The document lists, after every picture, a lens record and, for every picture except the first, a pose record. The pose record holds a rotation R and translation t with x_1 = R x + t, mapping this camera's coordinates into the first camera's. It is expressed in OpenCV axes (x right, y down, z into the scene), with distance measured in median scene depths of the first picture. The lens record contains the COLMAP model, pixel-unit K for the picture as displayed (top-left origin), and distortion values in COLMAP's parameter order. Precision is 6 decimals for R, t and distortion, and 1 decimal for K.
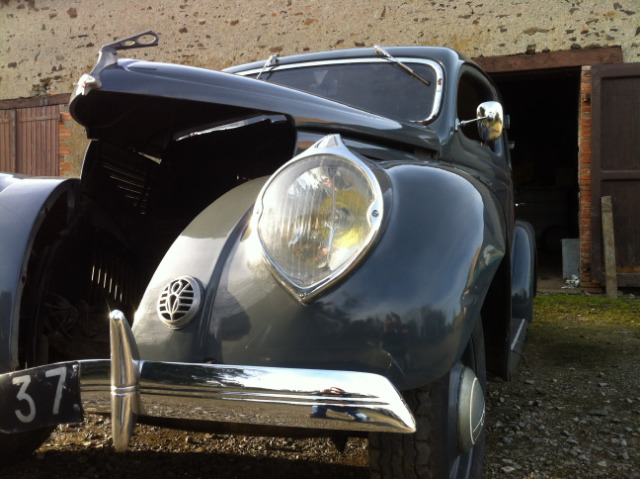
lens RADIAL K [[648.1, 0, 319.4], [0, 648.1, 236.6], [0, 0, 1]] dist [-0.066217, 0.000000]
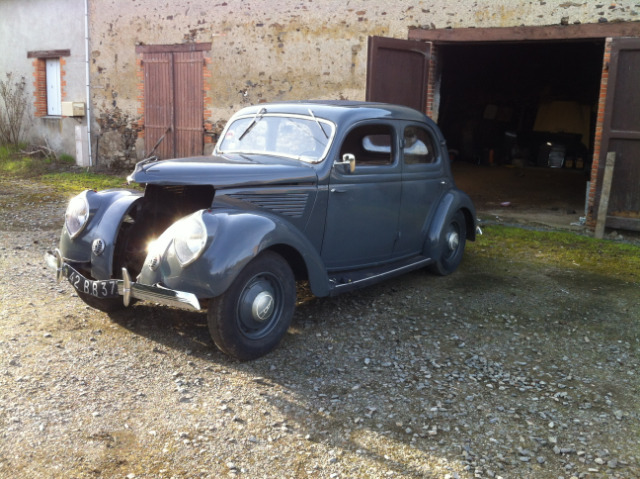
lens RADIAL K [[648.1, 0, 320.2], [0, 648.1, 241.0], [0, 0, 1]] dist [-0.066217, 0.000000]
pose [[0.961883, 0.086577, -0.259394, 0.239754], [-0.035099, 0.979801, 0.196872, -0.112863], [0.271199, -0.180264, 0.945493, -0.298691]]
